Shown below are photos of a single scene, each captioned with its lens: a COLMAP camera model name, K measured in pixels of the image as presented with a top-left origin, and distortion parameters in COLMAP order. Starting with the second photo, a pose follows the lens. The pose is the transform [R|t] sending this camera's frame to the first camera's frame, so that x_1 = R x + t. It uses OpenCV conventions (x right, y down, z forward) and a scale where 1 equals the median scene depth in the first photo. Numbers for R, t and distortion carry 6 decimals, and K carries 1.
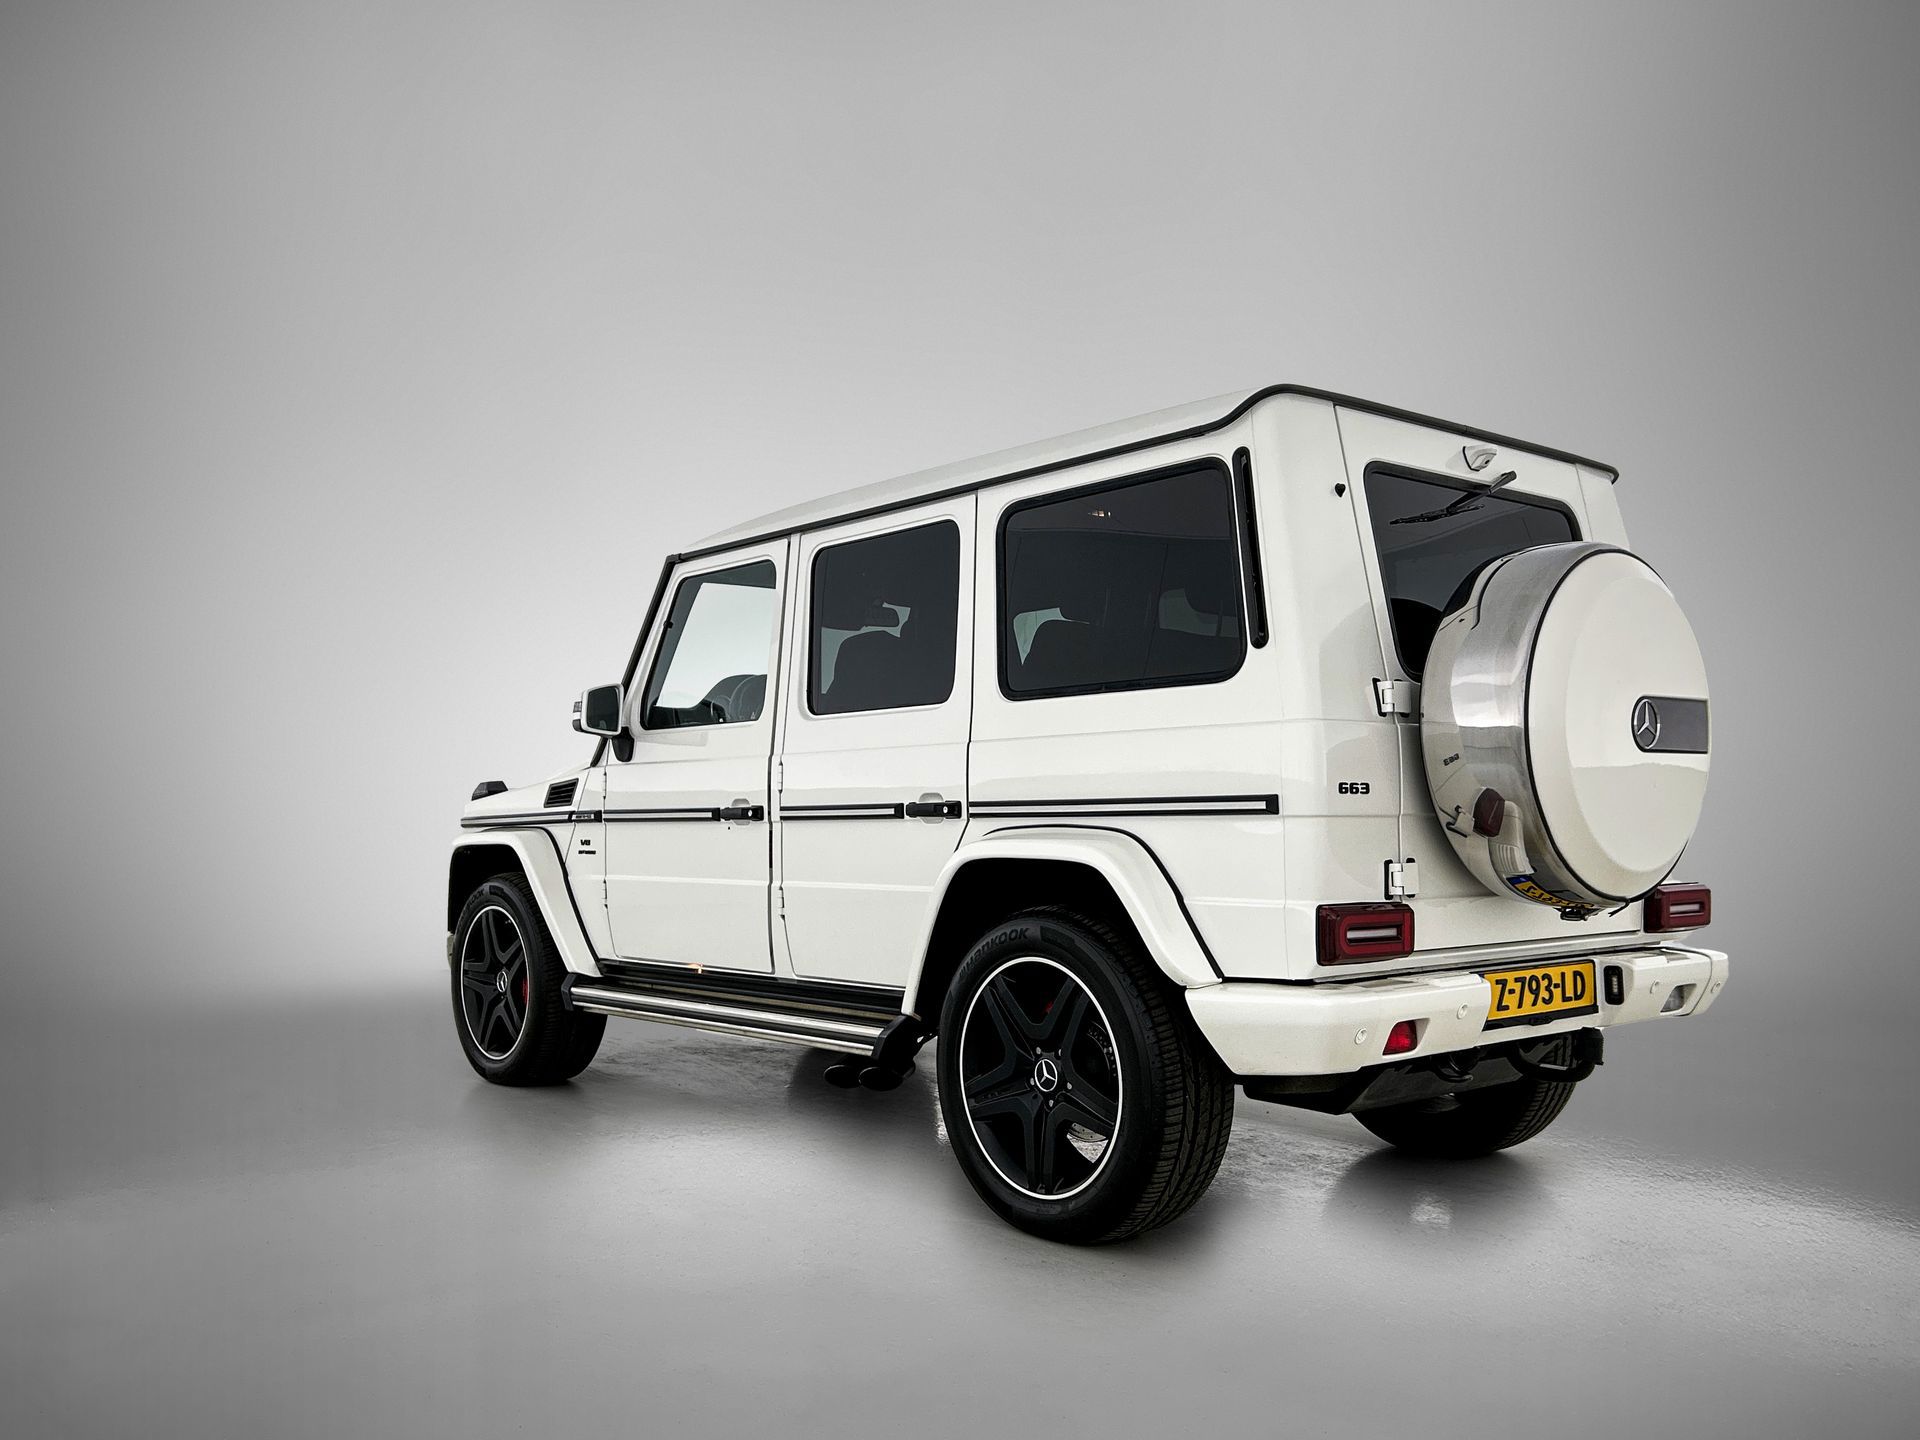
lens RADIAL K [[1651.3, 0, 958.1], [0, 1651.3, 723.3], [0, 0, 1]] dist [0.181235, -0.532427]
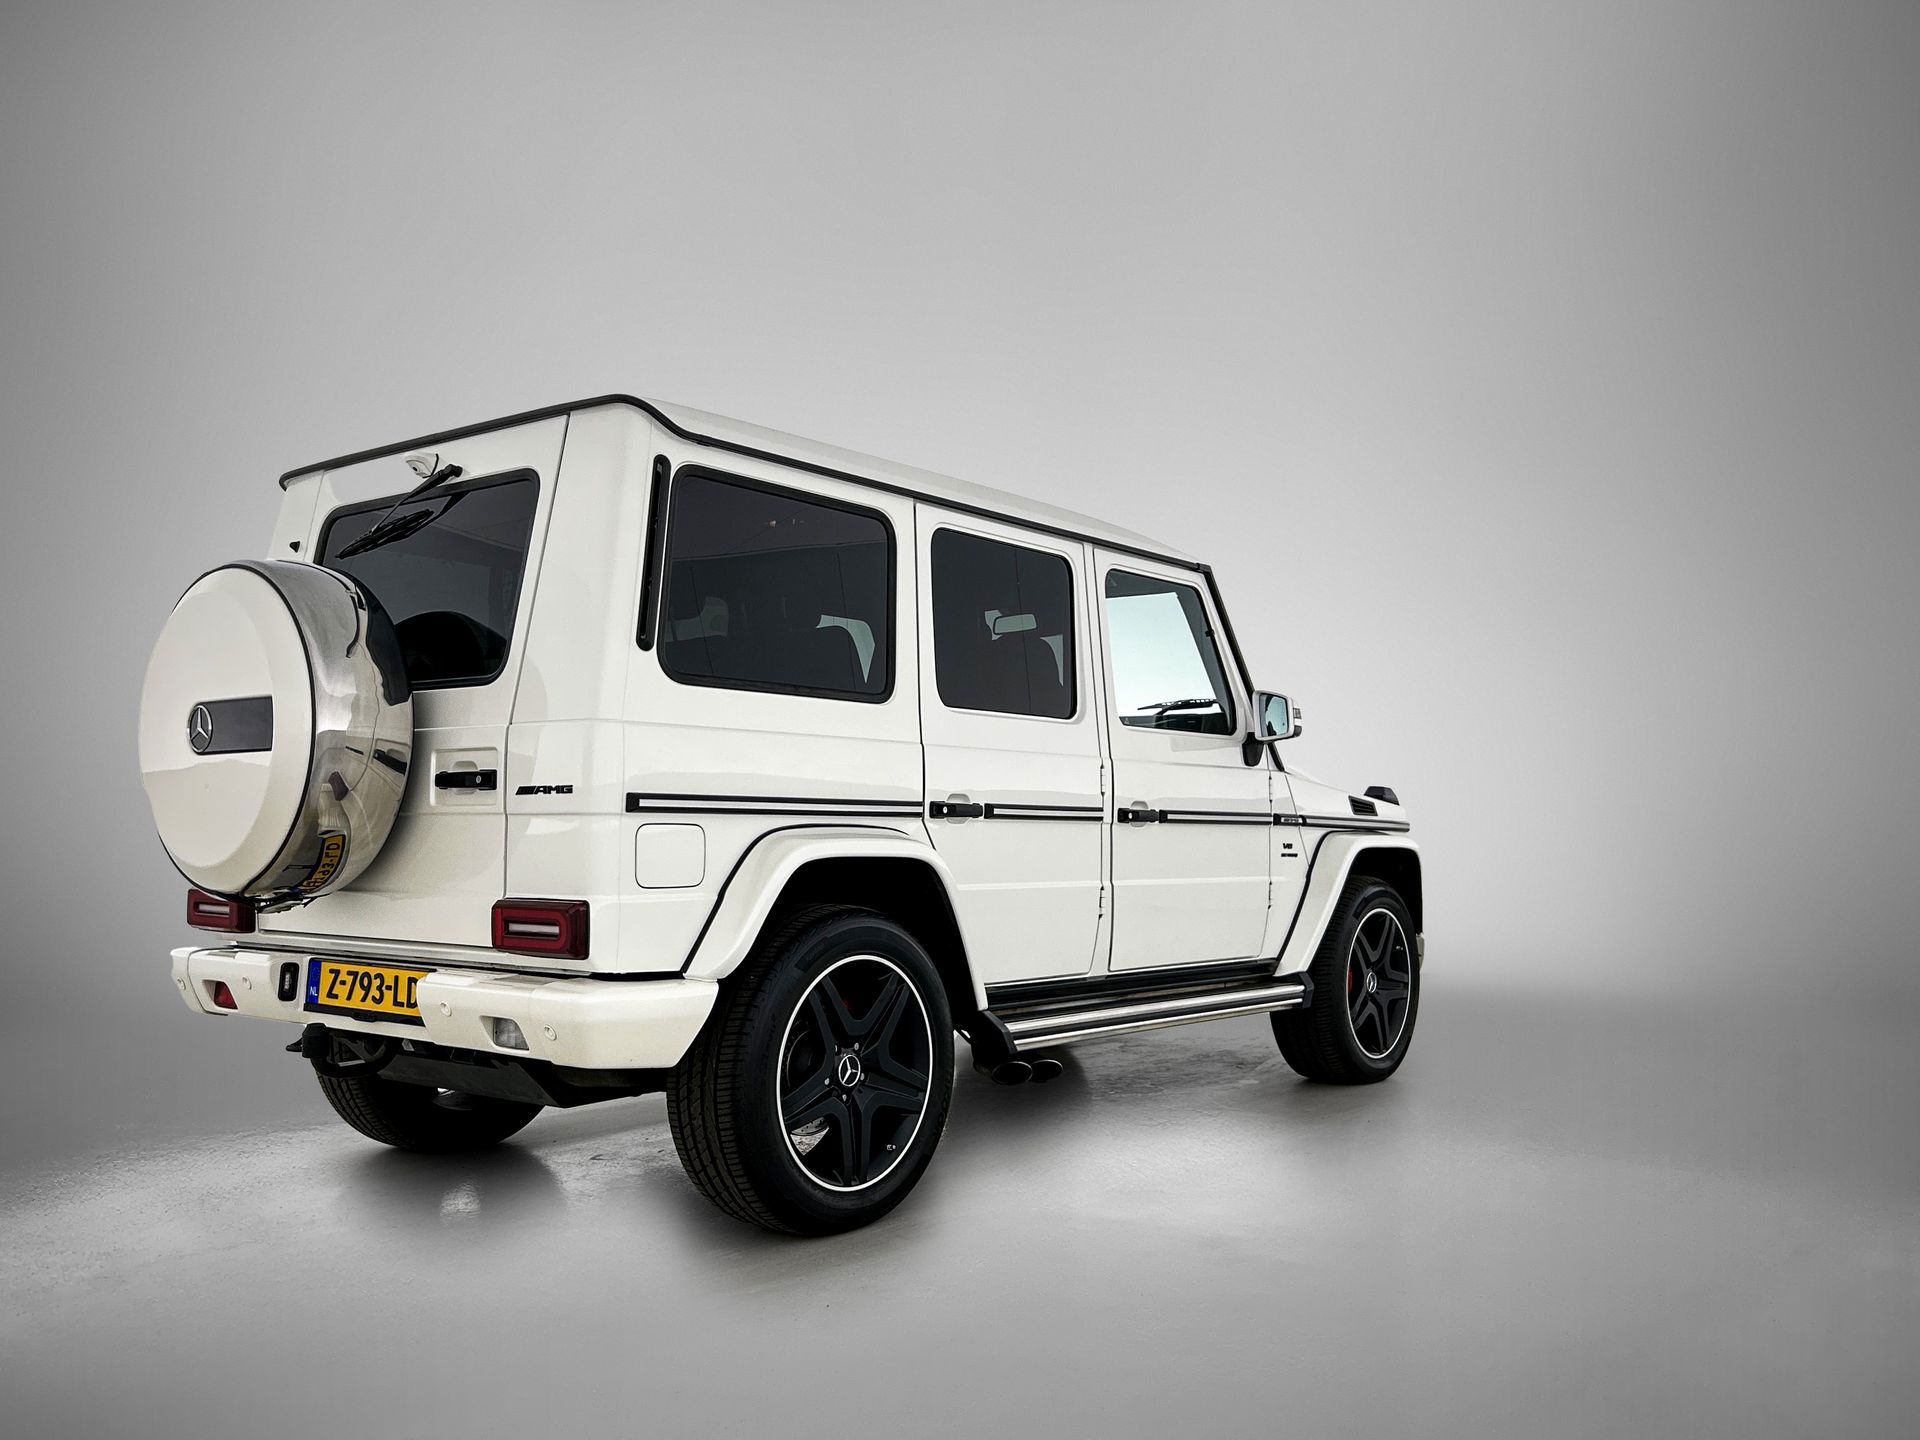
lens RADIAL K [[1651.3, 0, 958.1], [0, 1651.3, 723.3], [0, 0, 1]] dist [0.181235, -0.532427]
pose [[0.180869, -0.054353, -0.982004, 1.407085], [0.048886, 0.997734, -0.046220, 0.063615], [0.982291, -0.039647, 0.183116, 1.163857]]
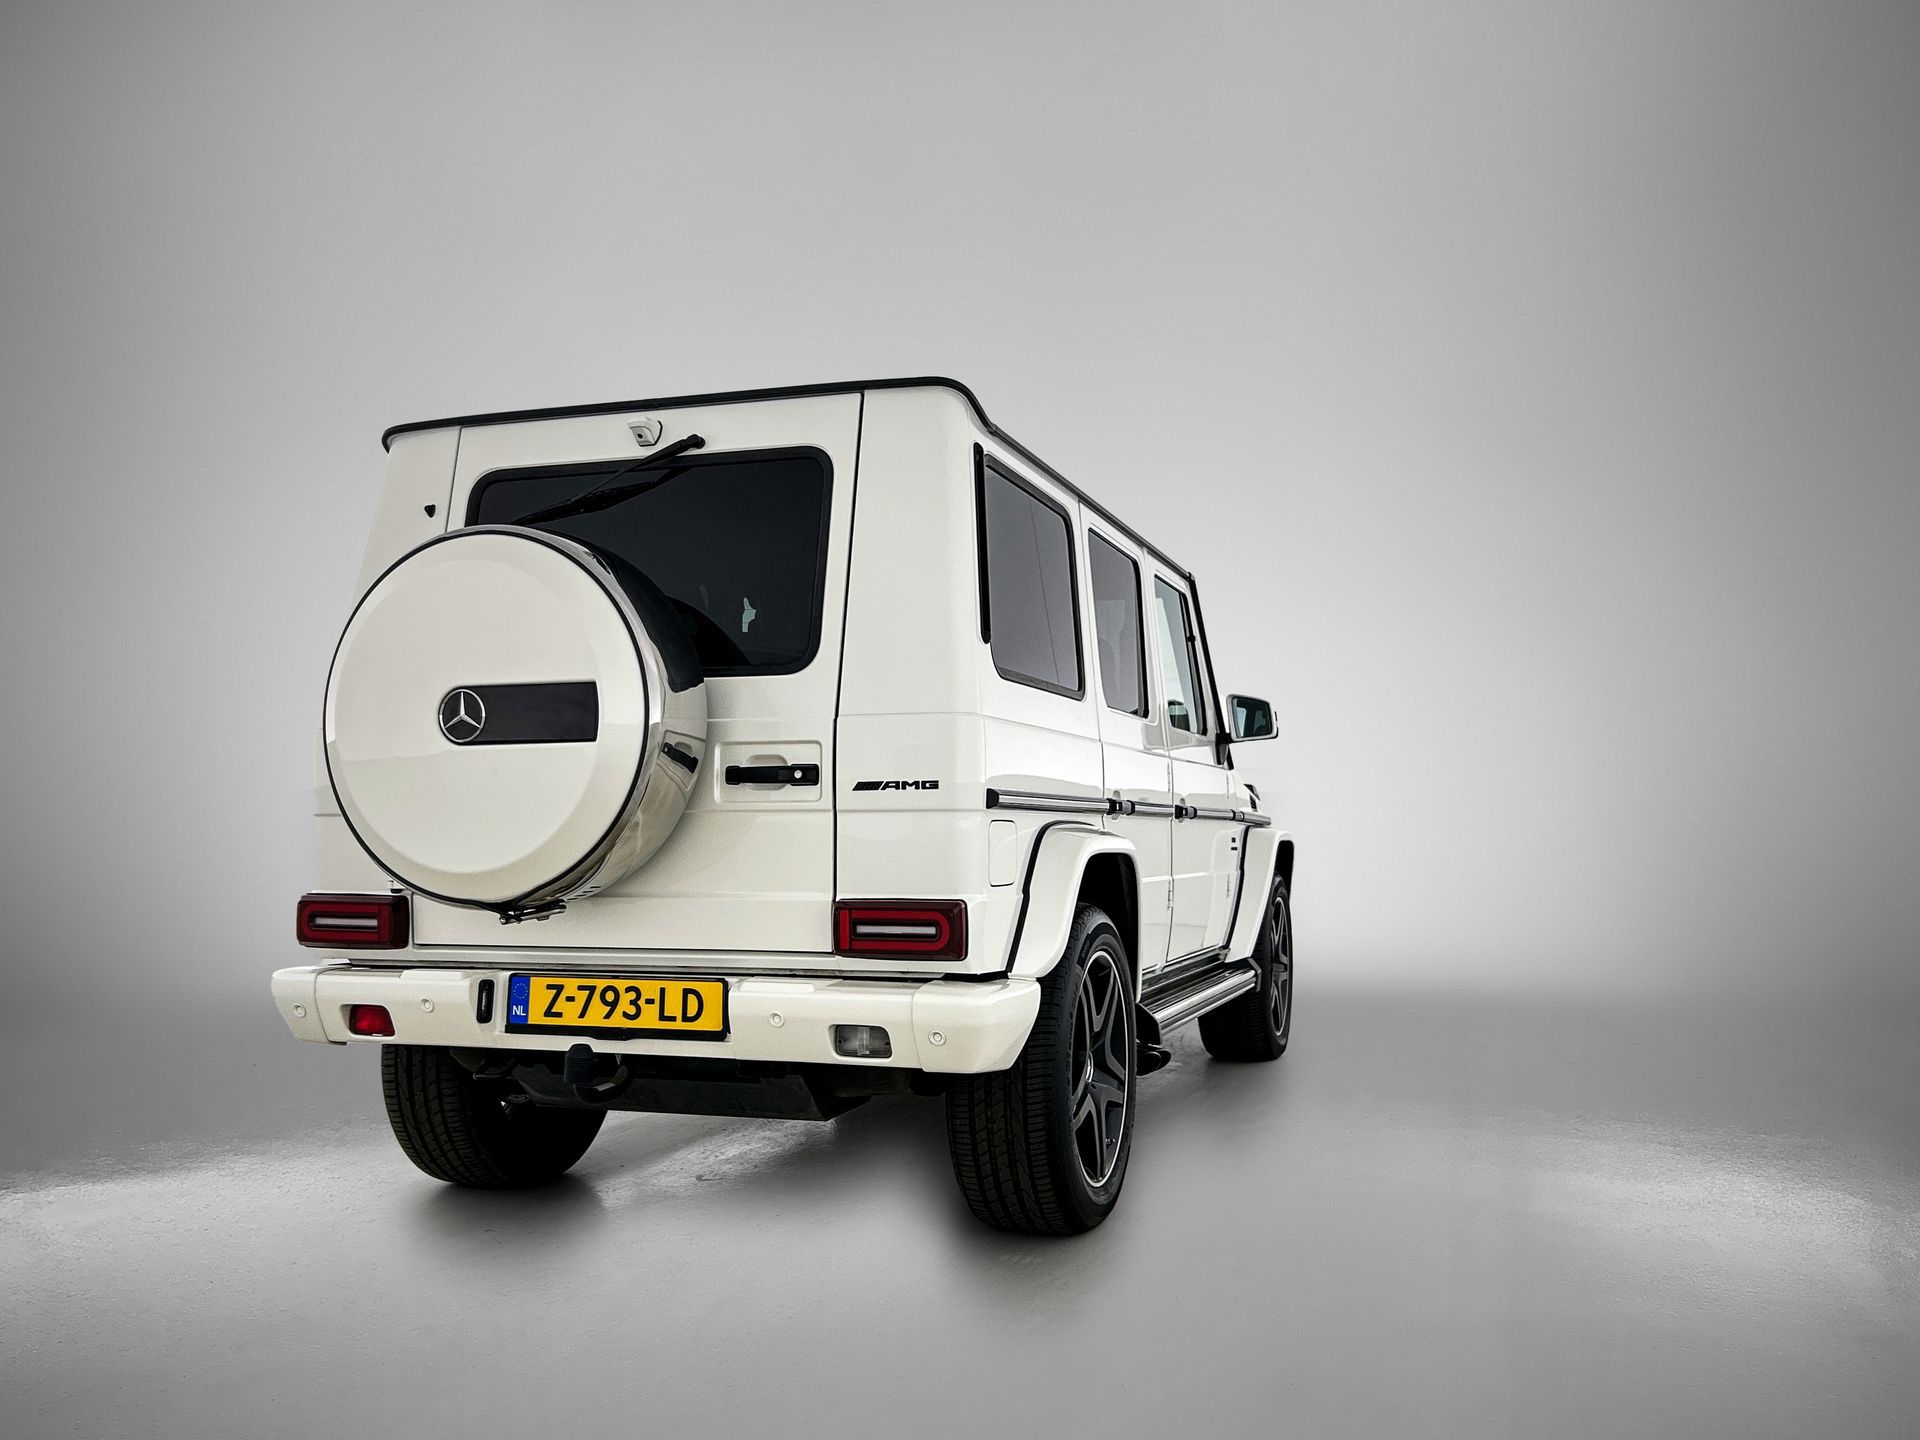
lens RADIAL K [[1651.3, 0, 958.1], [0, 1651.3, 723.3], [0, 0, 1]] dist [0.181235, -0.532427]
pose [[0.503413, -0.049287, -0.862639, 1.234714], [0.047253, 0.998448, -0.029471, 0.041302], [0.862753, -0.025927, 0.504961, 0.698109]]
